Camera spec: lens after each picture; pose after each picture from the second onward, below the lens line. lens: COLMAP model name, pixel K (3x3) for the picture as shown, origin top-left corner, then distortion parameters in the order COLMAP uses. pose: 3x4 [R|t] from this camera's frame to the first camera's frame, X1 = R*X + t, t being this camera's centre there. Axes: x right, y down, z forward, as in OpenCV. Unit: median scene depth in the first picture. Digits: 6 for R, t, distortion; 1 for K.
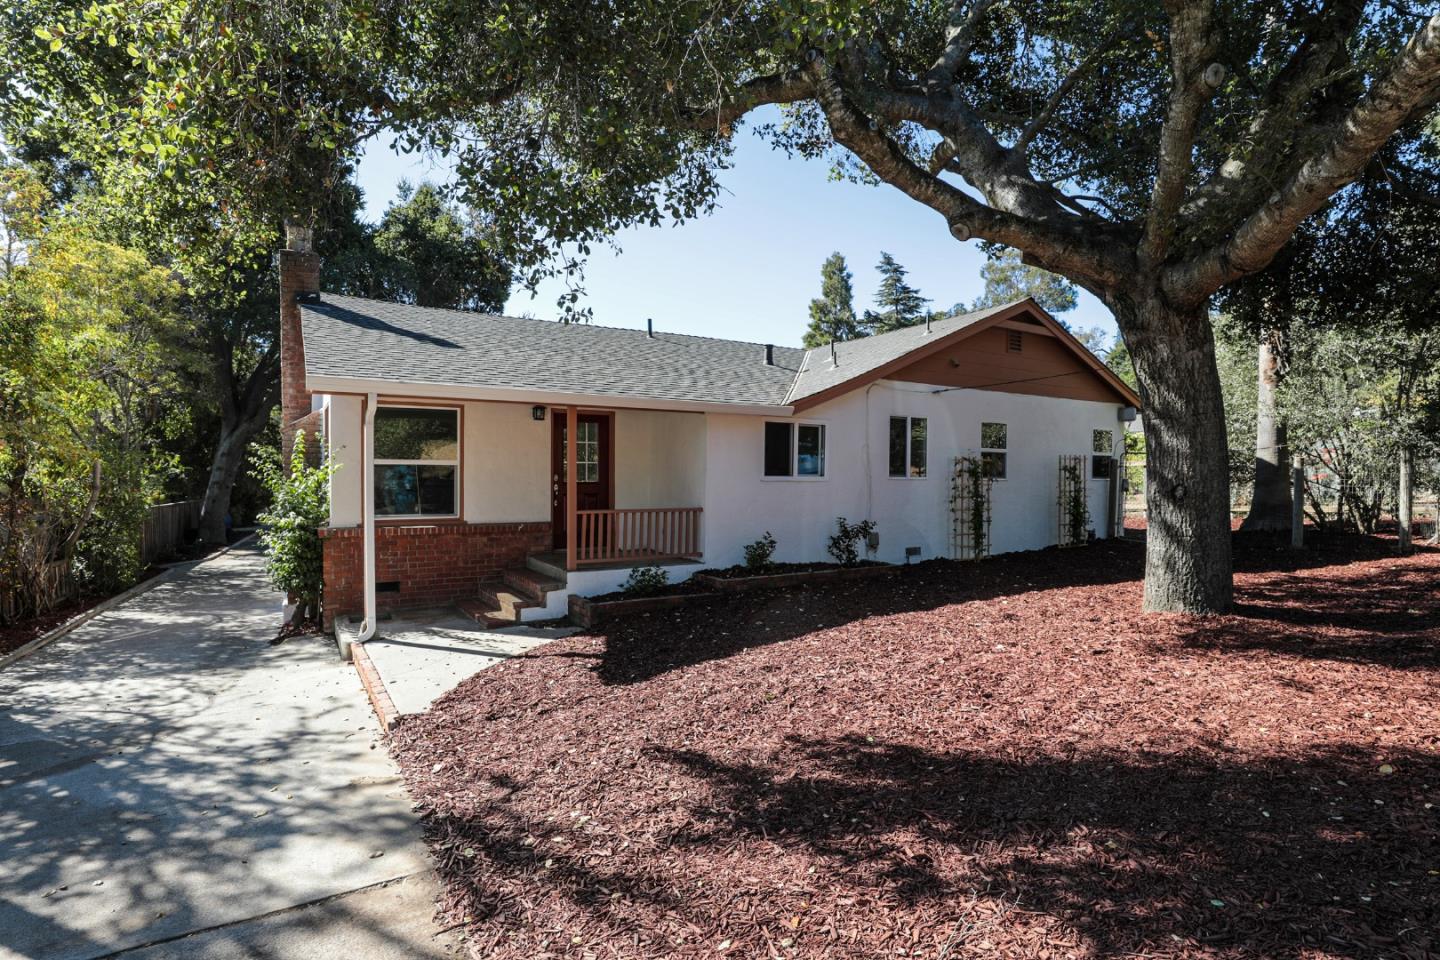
lens RADIAL K [[809.4, 0, 720.0], [0, 809.4, 480.0], [0, 0, 1]] dist [-0.026414, -0.000922]
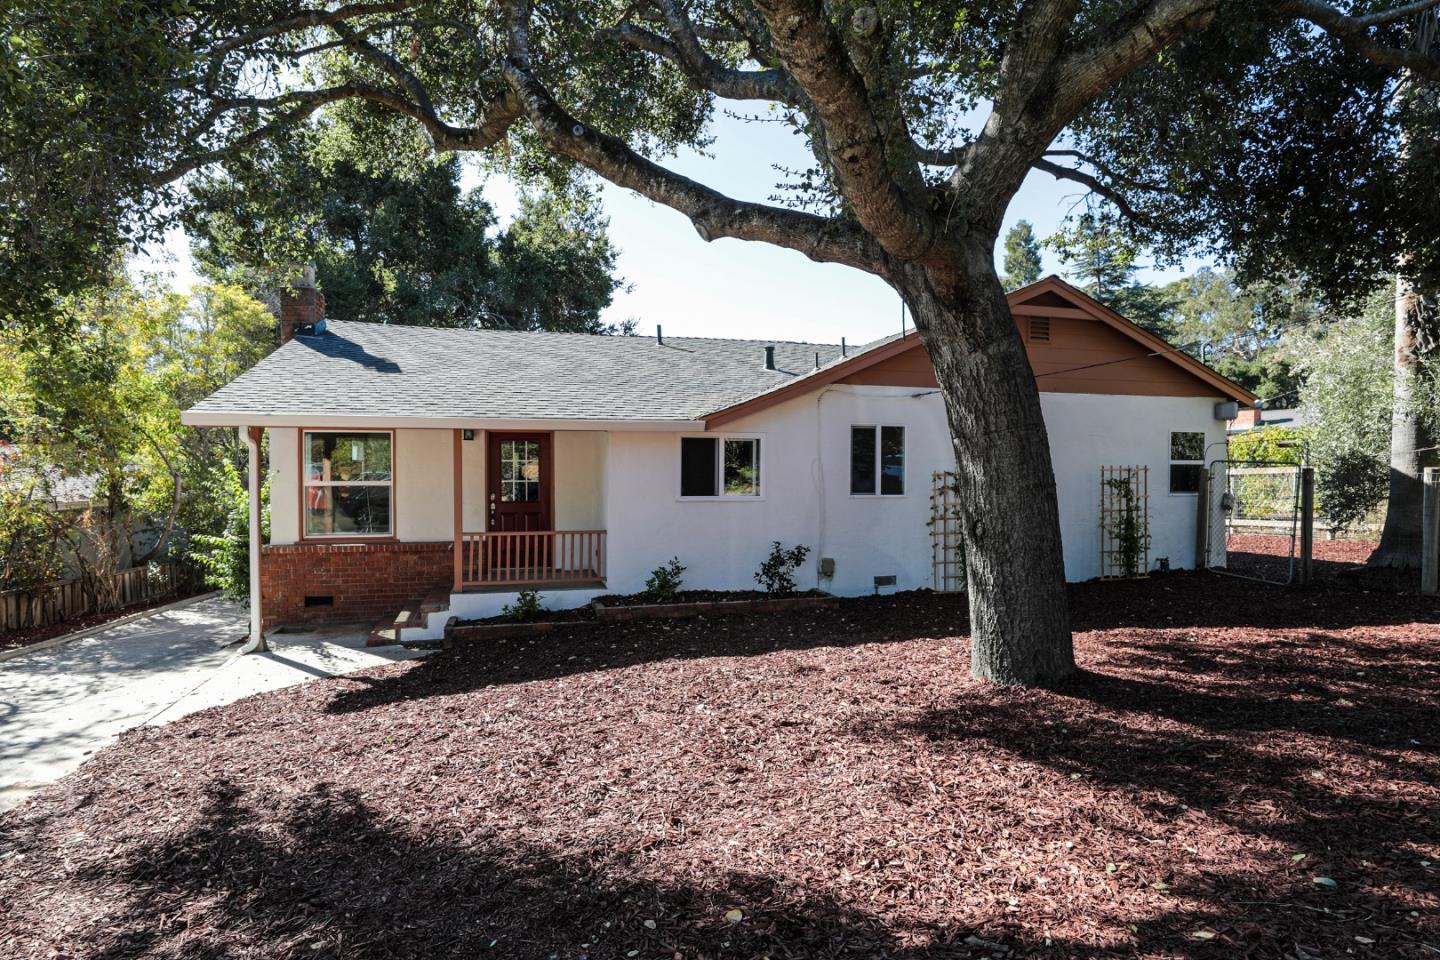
lens RADIAL K [[867.0, 0, 726.7], [0, 867.0, 474.6], [0, 0, 1]] dist [-0.006645, -0.000052]
pose [[0.949635, -0.004771, -0.313323, 0.429278], [0.003844, 0.999986, -0.003577, -0.026662], [0.313336, 0.002192, 0.949640, 0.072122]]
